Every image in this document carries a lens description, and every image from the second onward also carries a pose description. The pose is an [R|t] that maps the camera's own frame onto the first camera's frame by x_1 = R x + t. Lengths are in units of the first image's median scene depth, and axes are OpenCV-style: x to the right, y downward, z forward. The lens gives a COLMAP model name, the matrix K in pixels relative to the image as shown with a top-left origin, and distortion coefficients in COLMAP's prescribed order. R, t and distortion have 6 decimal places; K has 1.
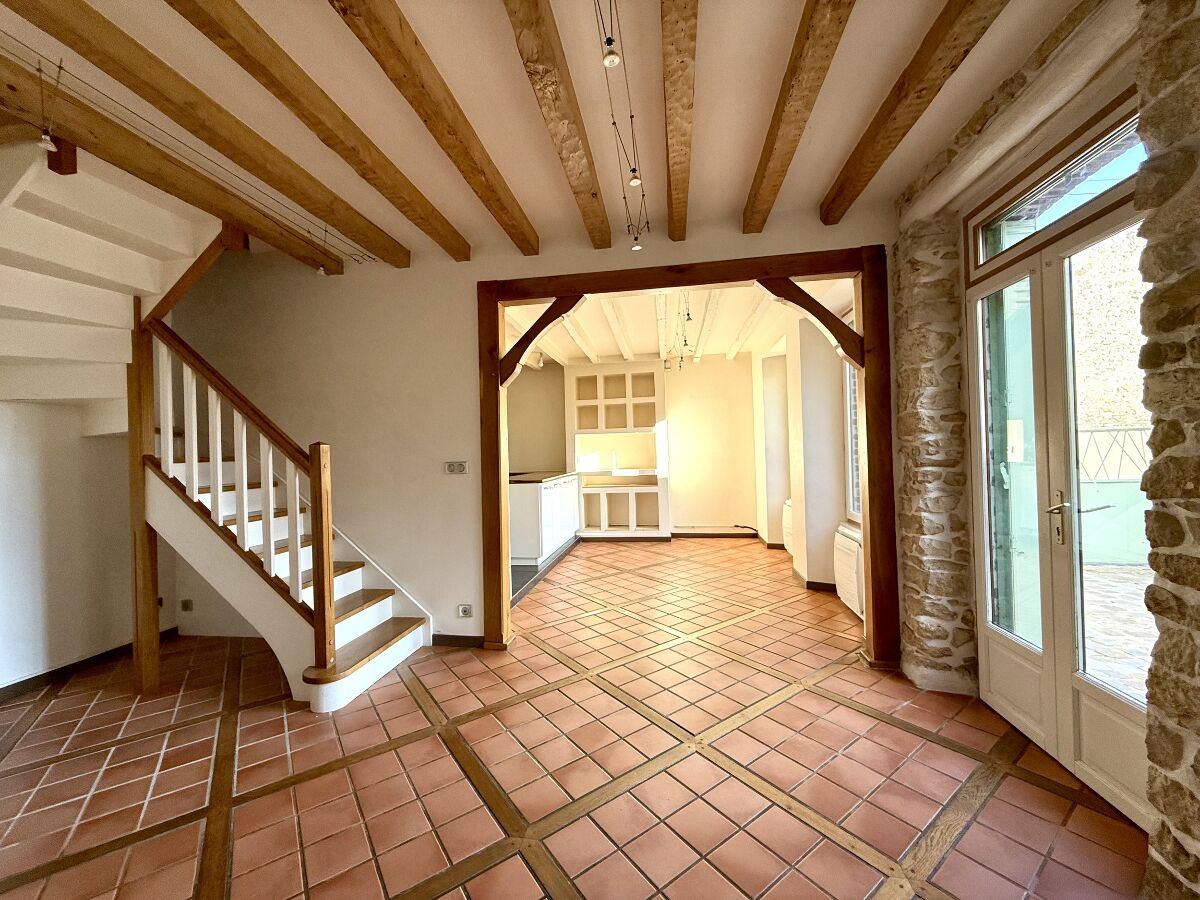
lens RADIAL K [[478.7, 0, 600.0], [0, 478.7, 450.0], [0, 0, 1]] dist [-0.000334, 0.000187]
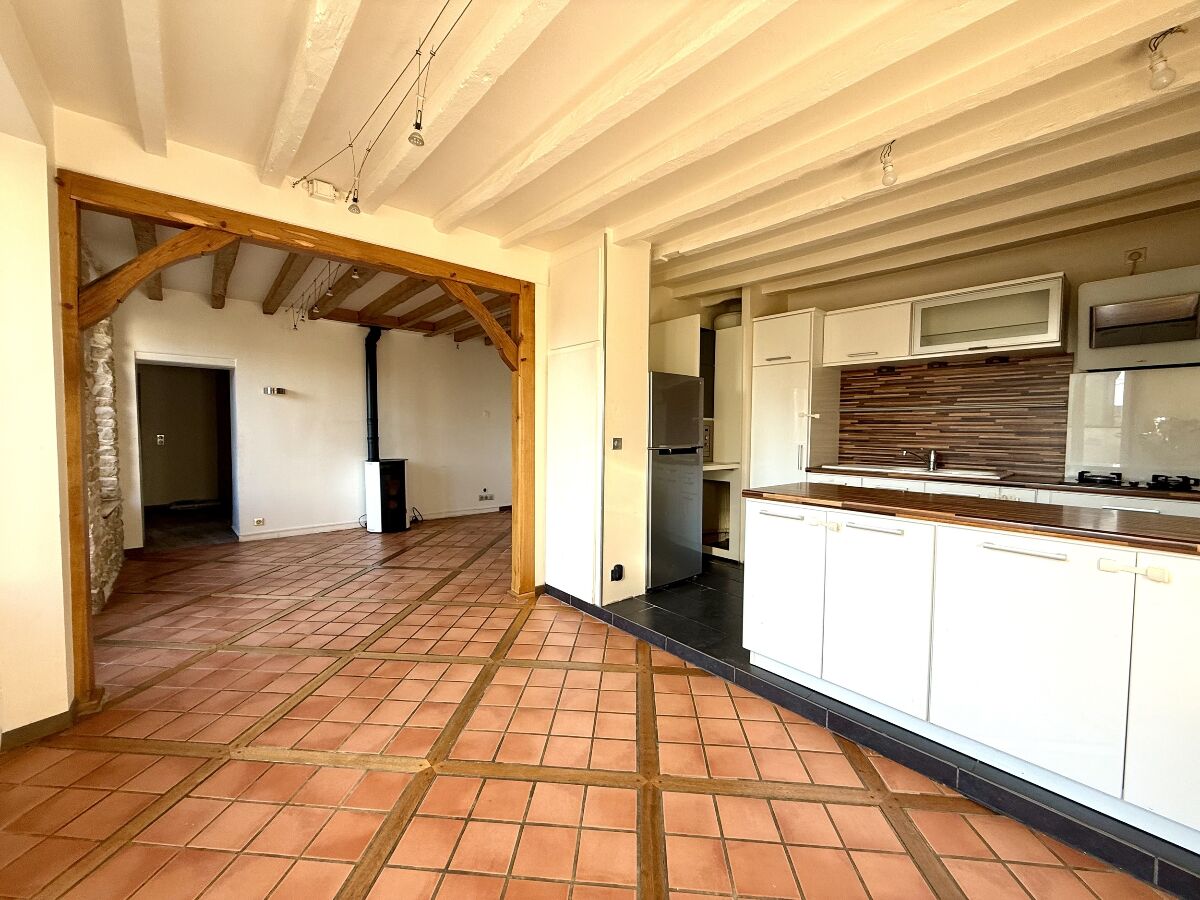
lens RADIAL K [[478.7, 0, 600.0], [0, 478.7, 450.0], [0, 0, 1]] dist [-0.000334, 0.000187]
pose [[-0.649883, 0.053768, -0.758130, 0.750172], [0.012478, 0.998115, 0.060092, -0.016322], [0.759932, 0.029592, -0.649329, 2.682986]]
